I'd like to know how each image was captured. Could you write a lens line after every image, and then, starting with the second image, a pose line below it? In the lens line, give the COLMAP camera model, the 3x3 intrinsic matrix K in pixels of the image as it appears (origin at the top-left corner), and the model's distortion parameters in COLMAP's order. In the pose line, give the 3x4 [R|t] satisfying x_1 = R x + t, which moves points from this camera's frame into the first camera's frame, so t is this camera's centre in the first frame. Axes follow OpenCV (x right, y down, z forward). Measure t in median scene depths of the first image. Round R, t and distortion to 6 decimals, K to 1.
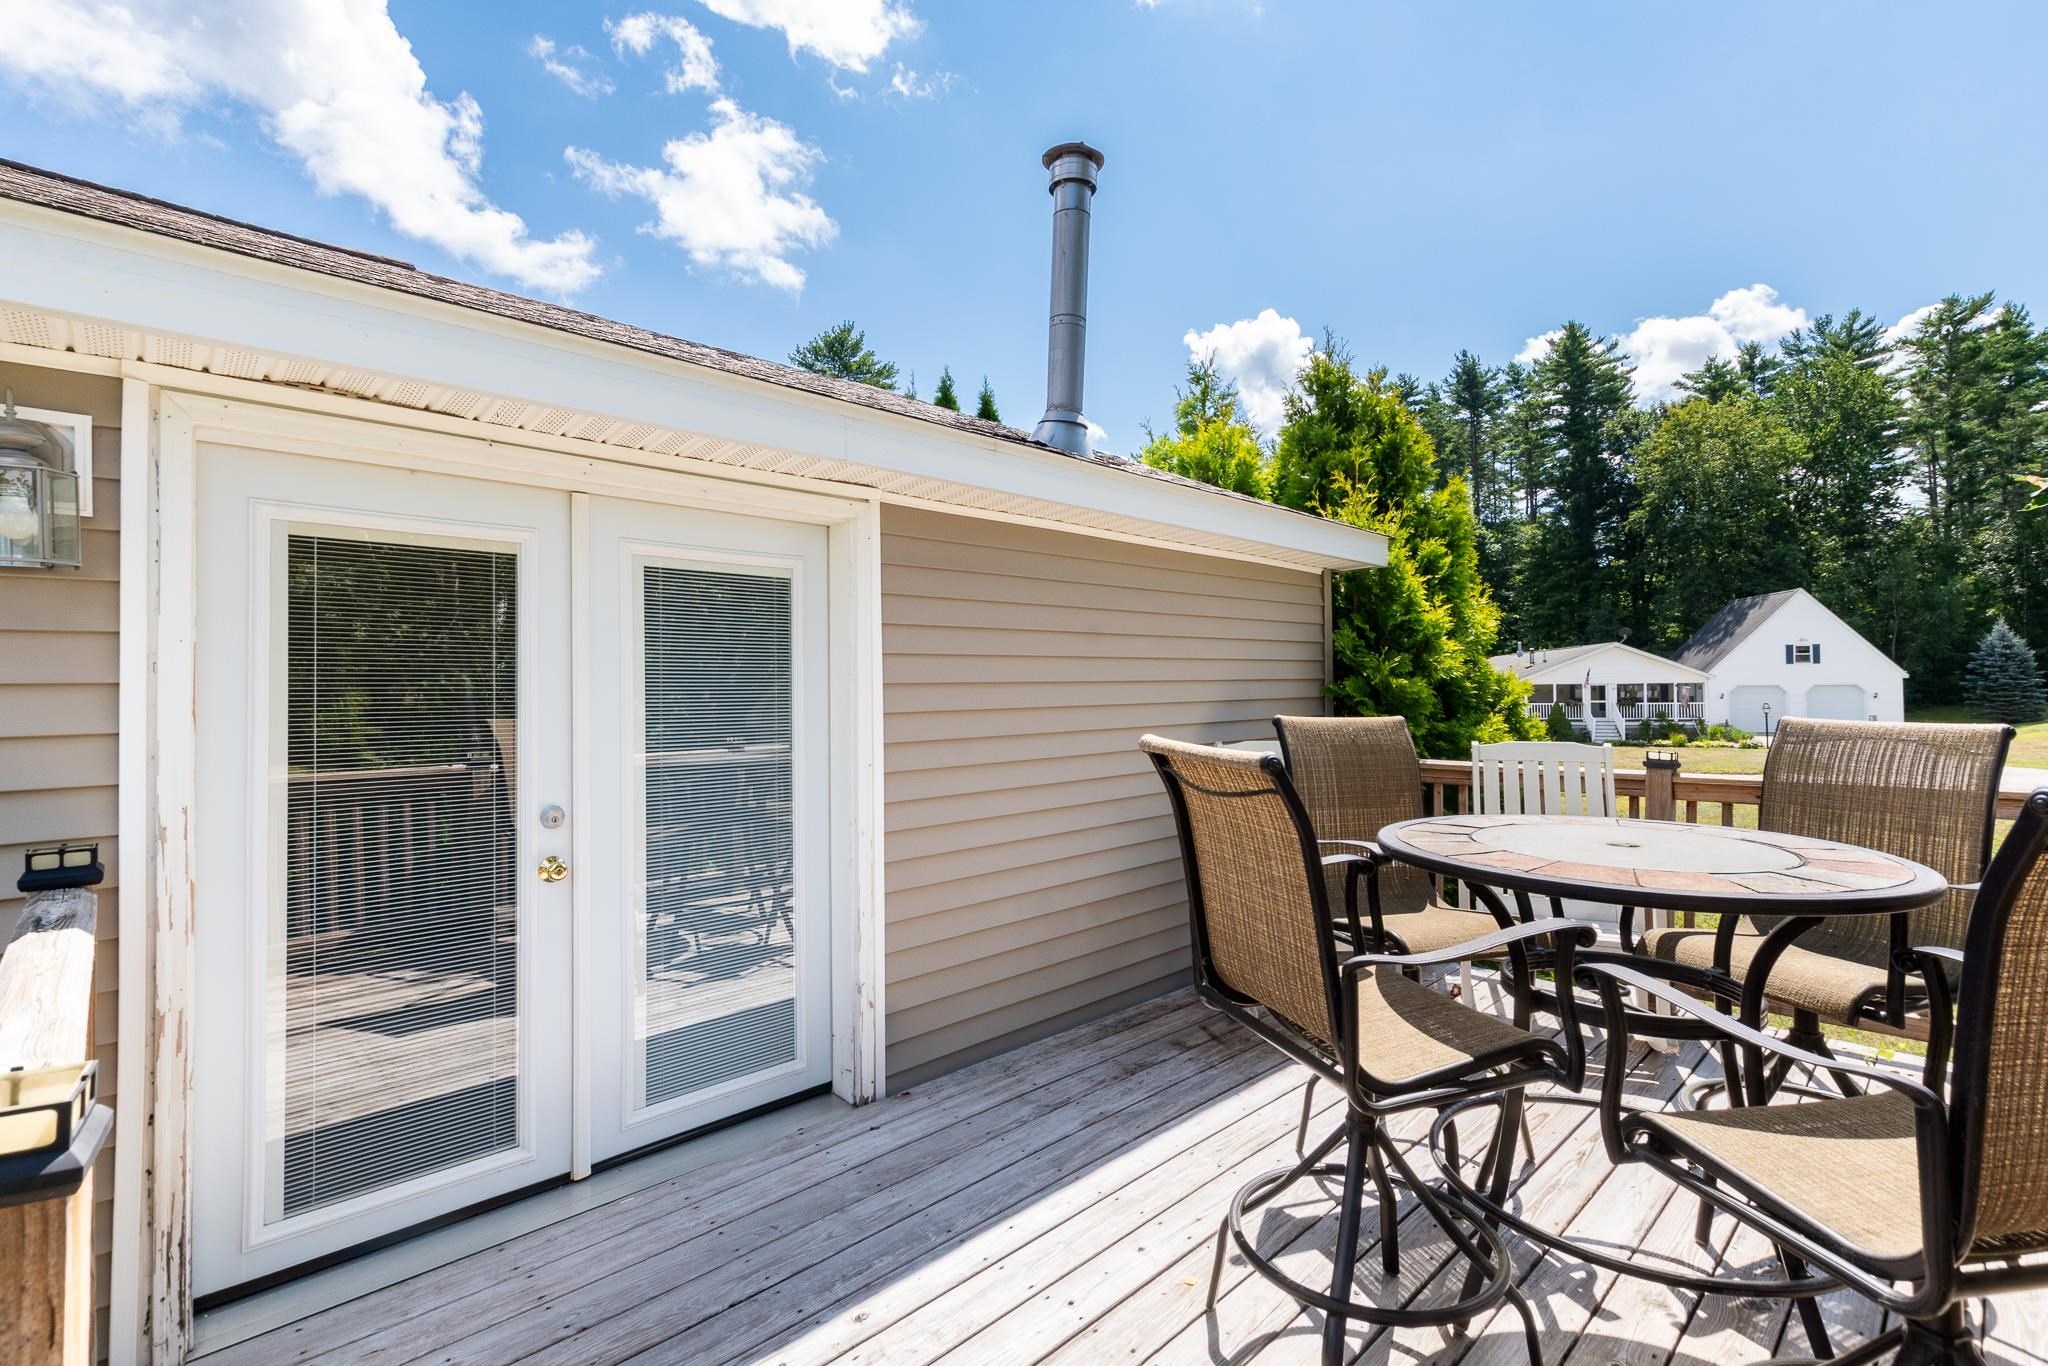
lens RADIAL K [[1051.7, 0, 1023.8], [0, 1051.7, 672.6], [0, 0, 1]] dist [0.002867, 0.002442]
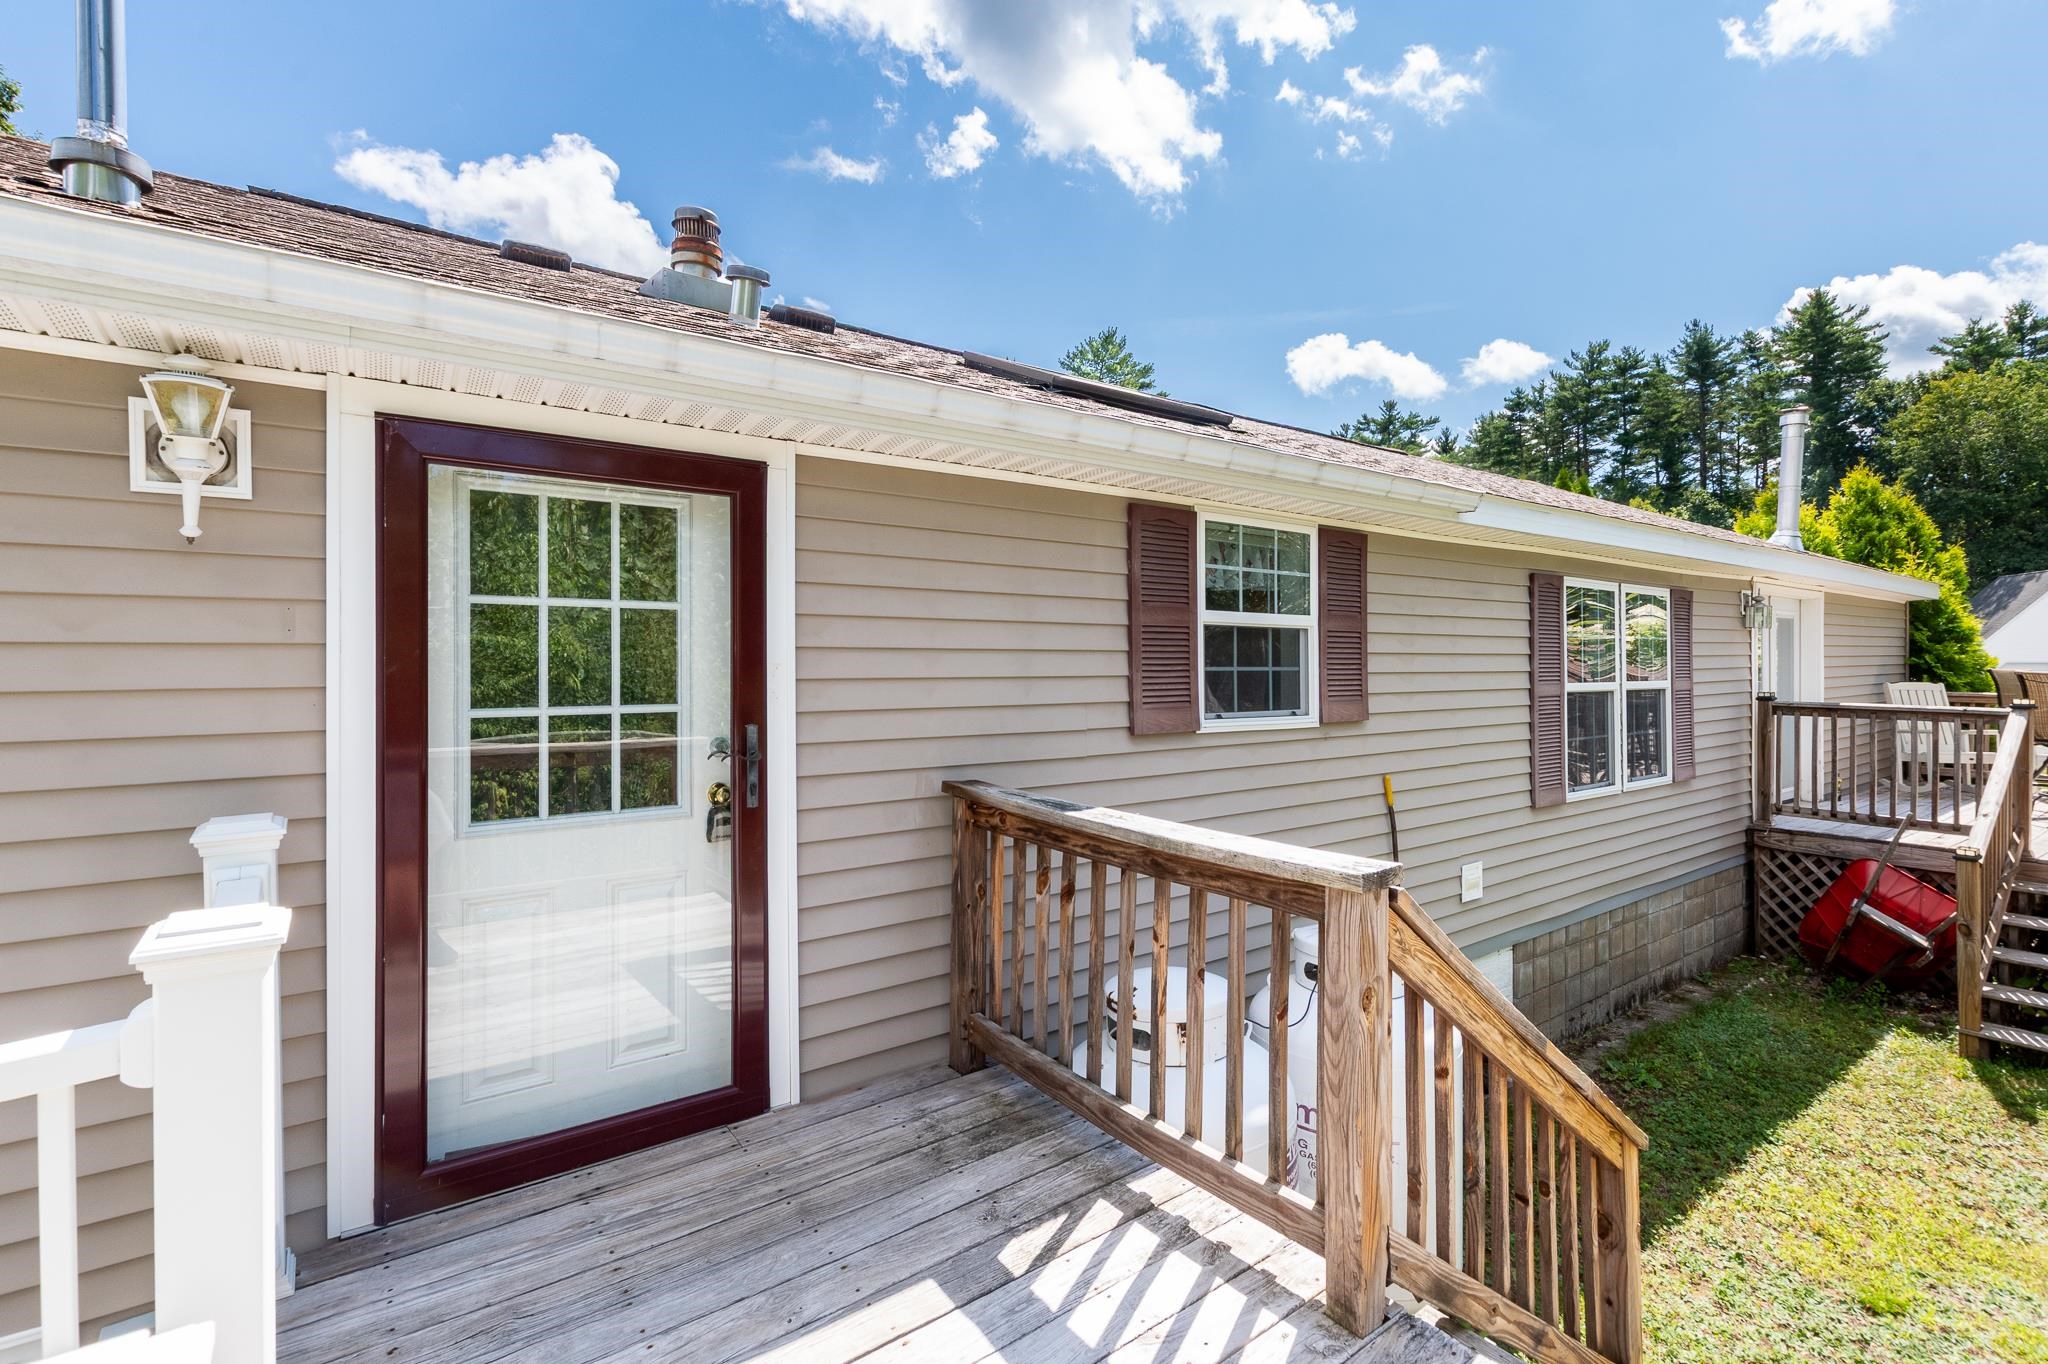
lens RADIAL K [[1051.7, 0, 1021.0], [0, 1051.7, 691.0], [0, 0, 1]] dist [0.002867, 0.002442]
pose [[0.991054, 0.006988, -0.133278, -0.086629], [-0.000983, 0.998983, 0.045069, -0.000925], [0.133457, -0.044535, 0.990053, -0.096617]]
